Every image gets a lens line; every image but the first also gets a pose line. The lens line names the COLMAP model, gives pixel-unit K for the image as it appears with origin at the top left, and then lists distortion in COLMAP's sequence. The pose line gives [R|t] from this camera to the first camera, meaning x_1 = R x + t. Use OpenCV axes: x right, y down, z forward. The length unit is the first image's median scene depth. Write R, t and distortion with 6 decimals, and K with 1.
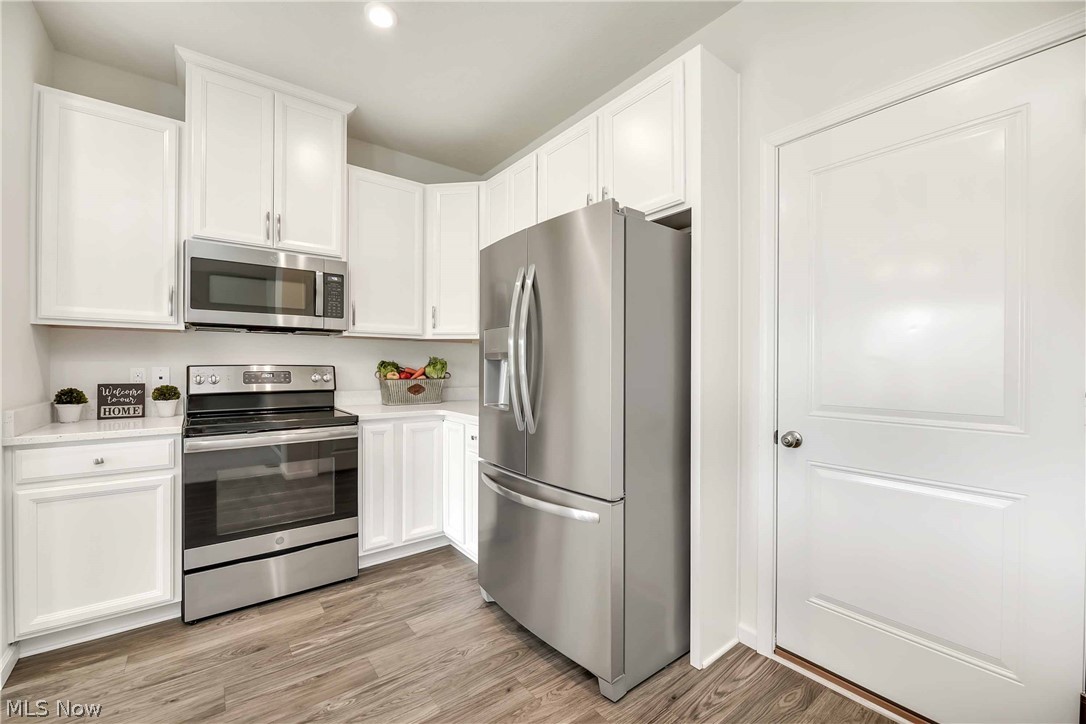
lens RADIAL K [[456.1, 0, 542.4], [0, 456.1, 366.5], [0, 0, 1]] dist [0.001554, -0.003462]
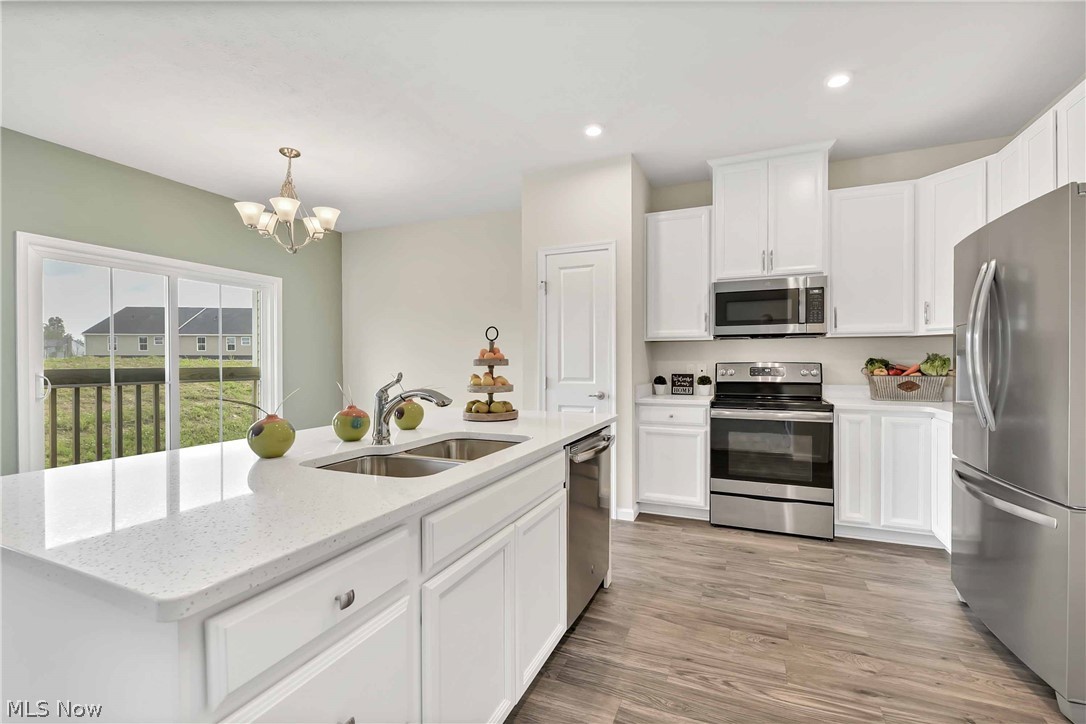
lens RADIAL K [[456.1, 0, 536.0], [0, 456.1, 358.0], [0, 0, 1]] dist [0.001554, -0.003462]
pose [[0.472047, -0.011960, -0.881492, 0.328331], [0.000205, 0.999909, -0.013457, 0.002541], [0.881573, 0.006171, 0.472007, -0.289144]]
